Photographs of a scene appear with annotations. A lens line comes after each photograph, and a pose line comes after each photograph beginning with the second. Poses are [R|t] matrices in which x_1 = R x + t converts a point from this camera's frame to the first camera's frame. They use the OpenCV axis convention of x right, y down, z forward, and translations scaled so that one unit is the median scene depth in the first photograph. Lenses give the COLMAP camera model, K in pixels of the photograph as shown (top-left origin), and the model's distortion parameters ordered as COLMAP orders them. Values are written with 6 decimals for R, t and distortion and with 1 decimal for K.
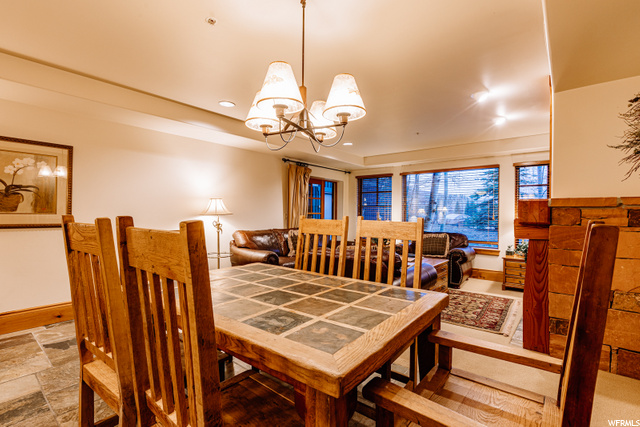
lens RADIAL K [[288.7, 0, 324.0], [0, 288.7, 213.6], [0, 0, 1]] dist [-0.000305, -0.001527]
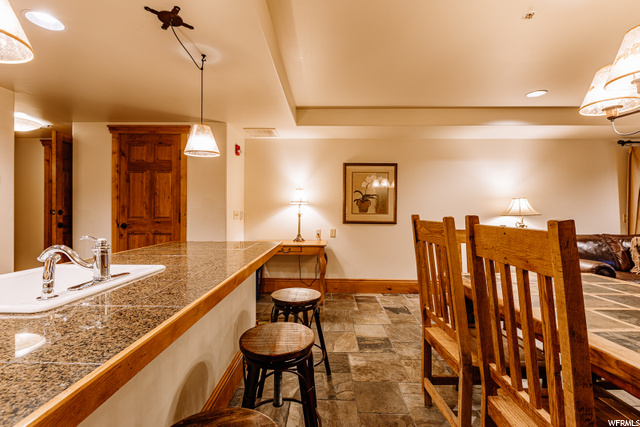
lens RADIAL K [[288.7, 0, 319.7], [0, 288.7, 212.5], [0, 0, 1]] dist [-0.000305, -0.001527]
pose [[0.613181, -0.002374, -0.789939, -0.059168], [-0.002501, 0.999985, -0.004947, 0.002139], [0.789939, 0.005009, 0.613165, -0.150233]]
